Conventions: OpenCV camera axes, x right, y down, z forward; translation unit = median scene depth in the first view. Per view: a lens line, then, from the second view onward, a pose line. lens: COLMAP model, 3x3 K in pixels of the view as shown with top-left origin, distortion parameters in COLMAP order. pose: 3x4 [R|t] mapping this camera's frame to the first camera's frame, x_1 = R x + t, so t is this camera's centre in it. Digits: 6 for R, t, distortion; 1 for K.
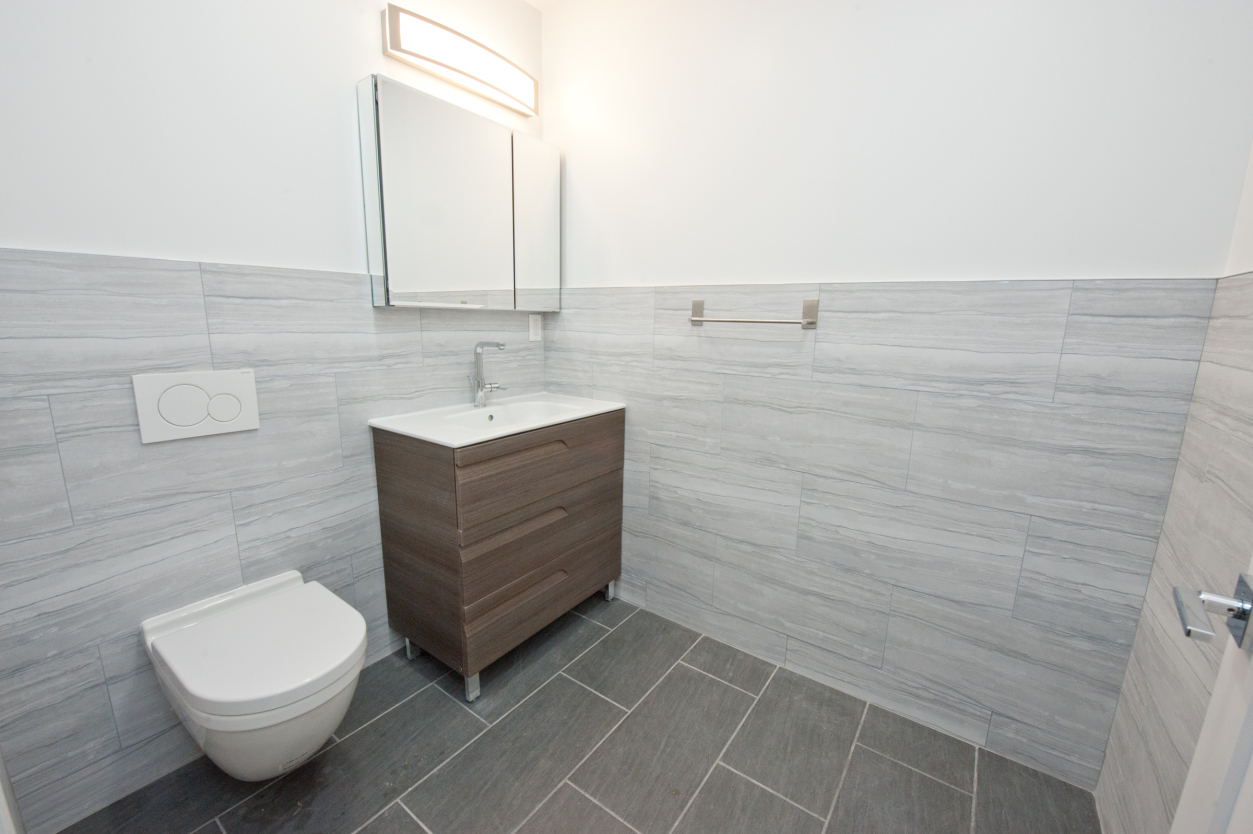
lens RADIAL K [[487.7, 0, 631.6], [0, 487.7, 416.3], [0, 0, 1]] dist [0.007985, 0.000334]
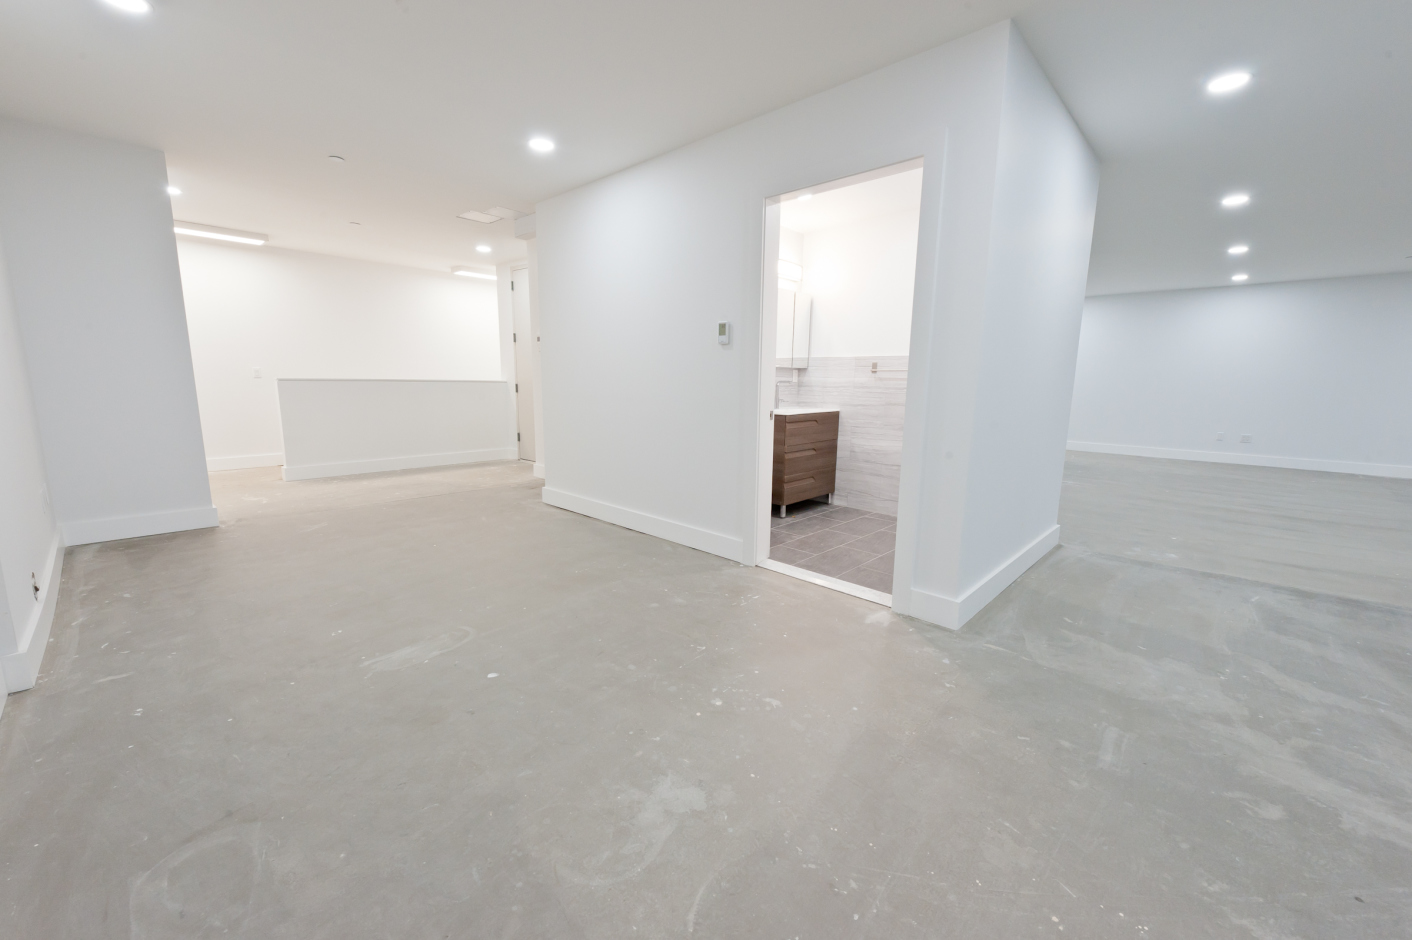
lens RADIAL K [[549.6, 0, 711.7], [0, 549.6, 469.2], [0, 0, 1]] dist [0.007985, 0.000334]
pose [[0.992129, 0.016064, -0.124182, -0.272622], [-0.020831, 0.999091, -0.037184, 0.349963], [0.123472, 0.039478, 0.991563, -1.527960]]
